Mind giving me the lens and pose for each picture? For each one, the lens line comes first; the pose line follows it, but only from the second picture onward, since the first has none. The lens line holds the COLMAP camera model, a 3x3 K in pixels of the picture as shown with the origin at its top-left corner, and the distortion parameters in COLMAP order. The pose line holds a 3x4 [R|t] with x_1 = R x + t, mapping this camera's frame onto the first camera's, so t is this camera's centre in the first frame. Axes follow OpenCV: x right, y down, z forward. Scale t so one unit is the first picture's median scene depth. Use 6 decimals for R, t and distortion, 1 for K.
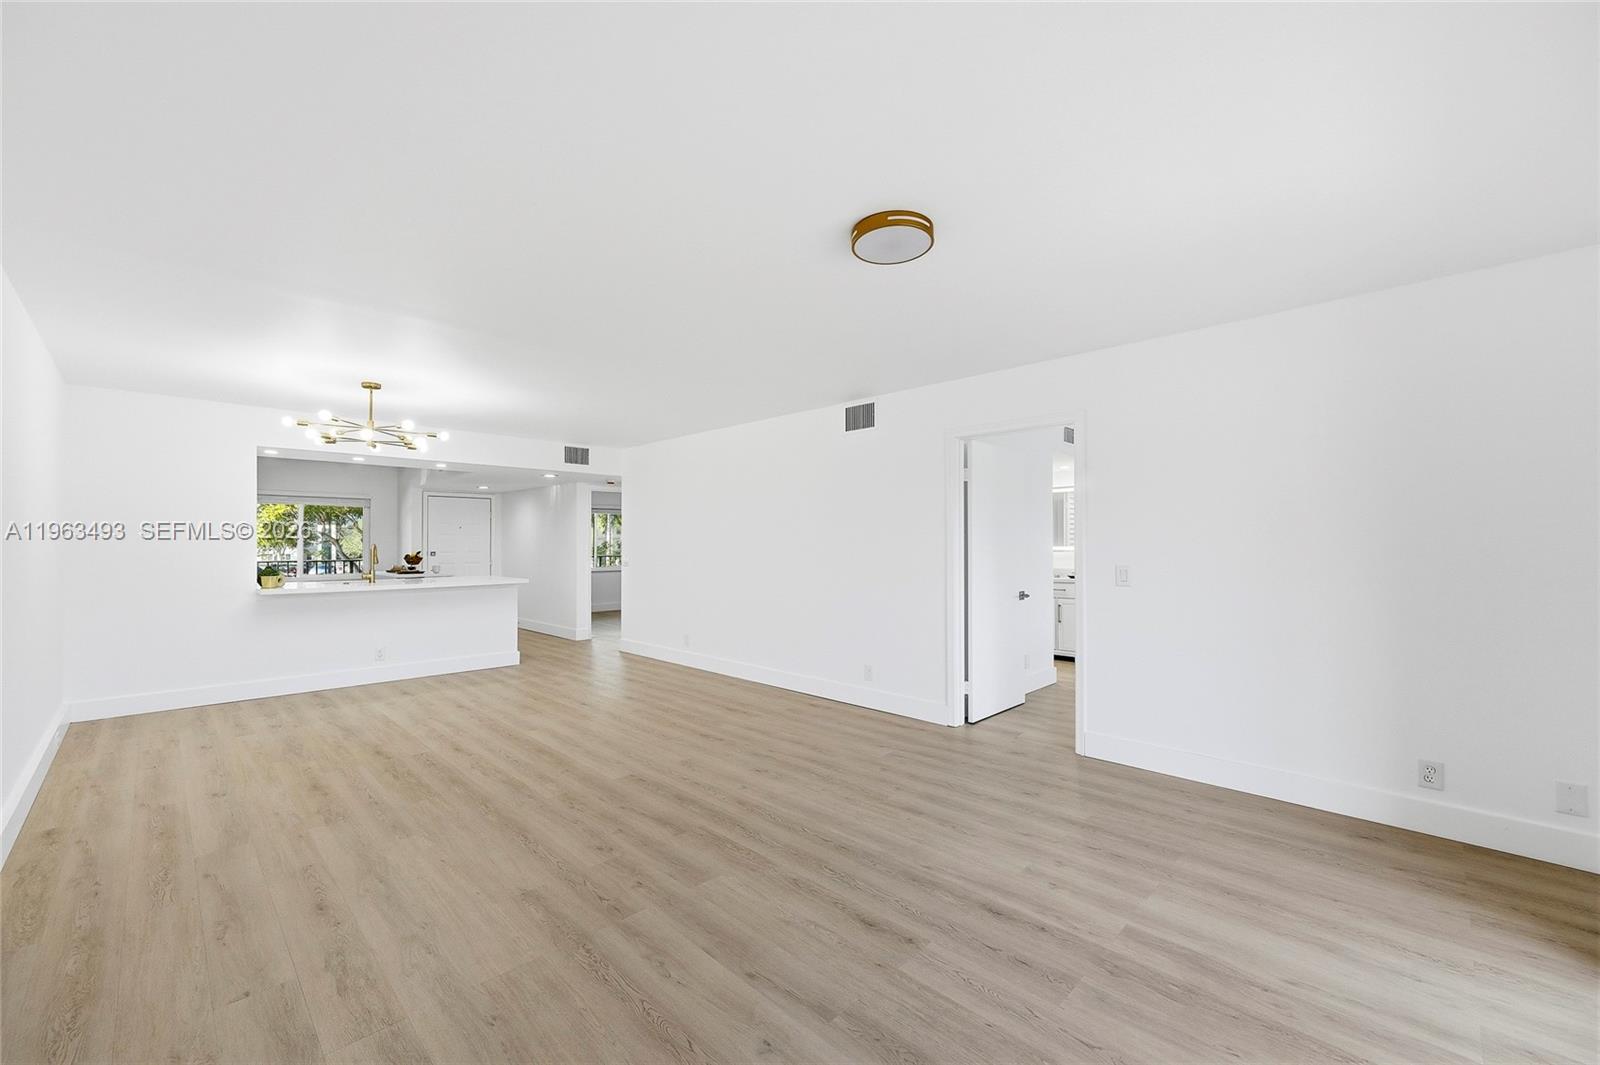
lens RADIAL K [[628.3, 0, 803.3], [0, 628.3, 533.4], [0, 0, 1]] dist [-0.015044, -0.000074]
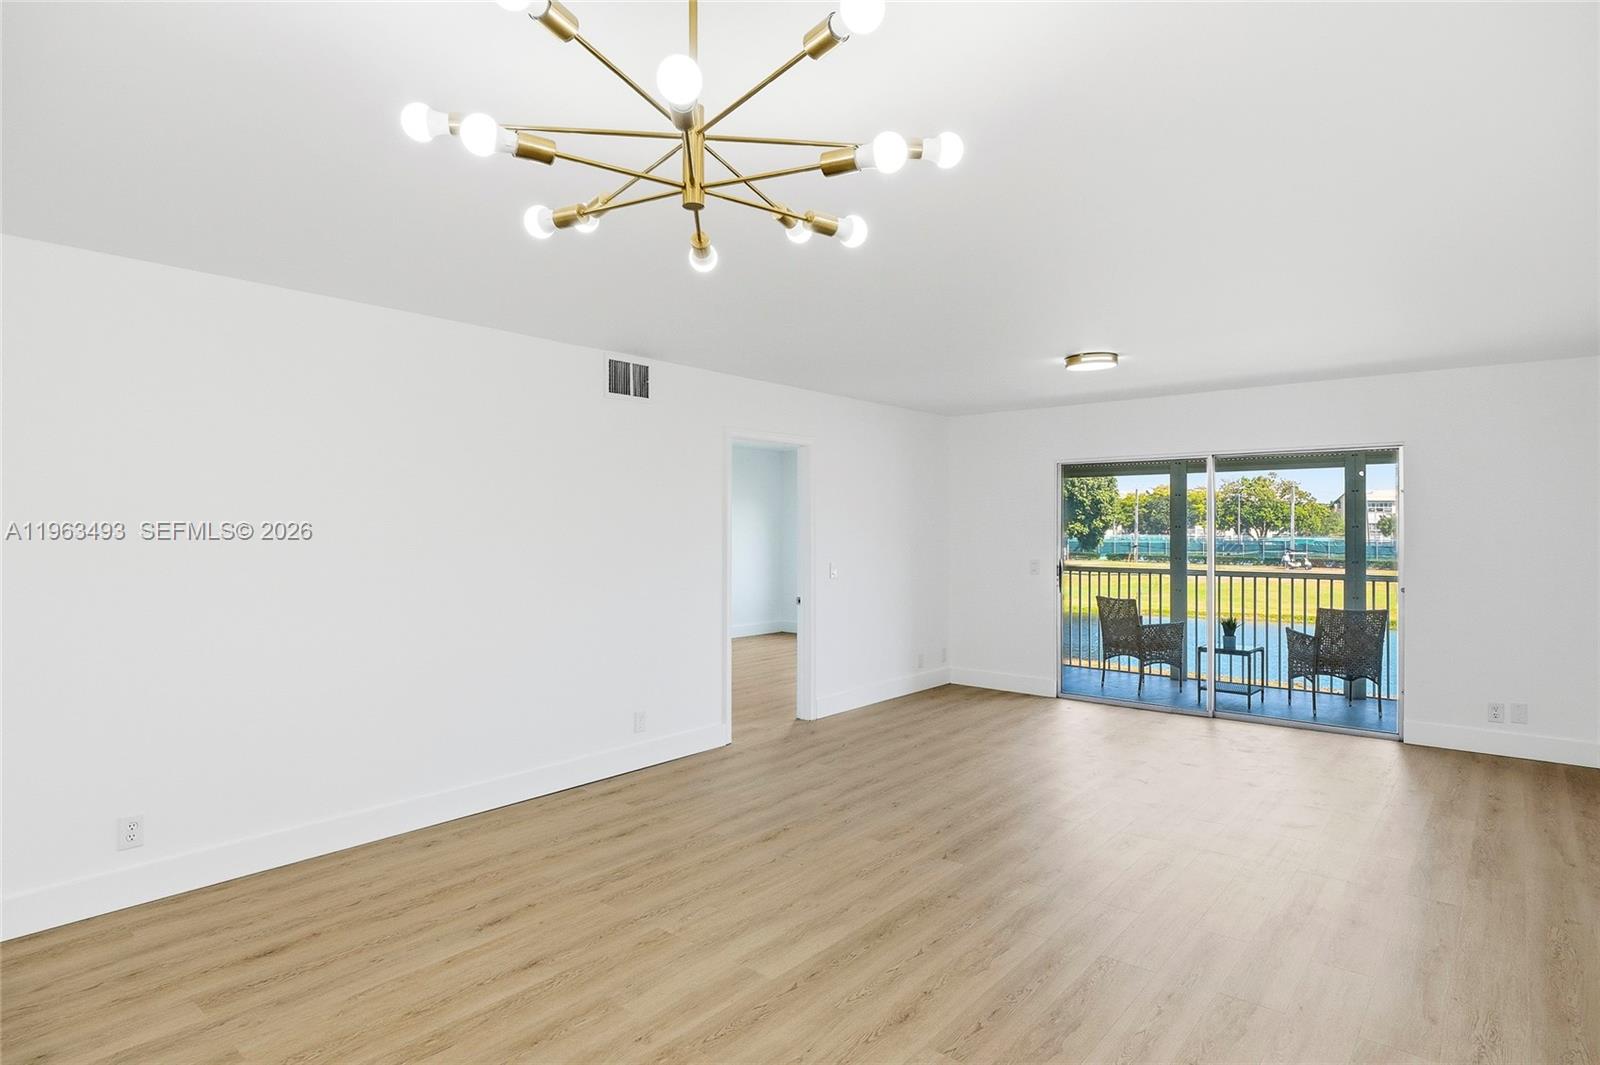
lens RADIAL K [[821.7, 0, 799.4], [0, 821.7, 528.3], [0, 0, 1]] dist [0.003571, 0.000118]
pose [[-0.036167, -0.004352, 0.999336, -1.046956], [-0.012795, 0.999911, 0.003892, -0.021752], [-0.999264, -0.012645, -0.036220, 0.991726]]
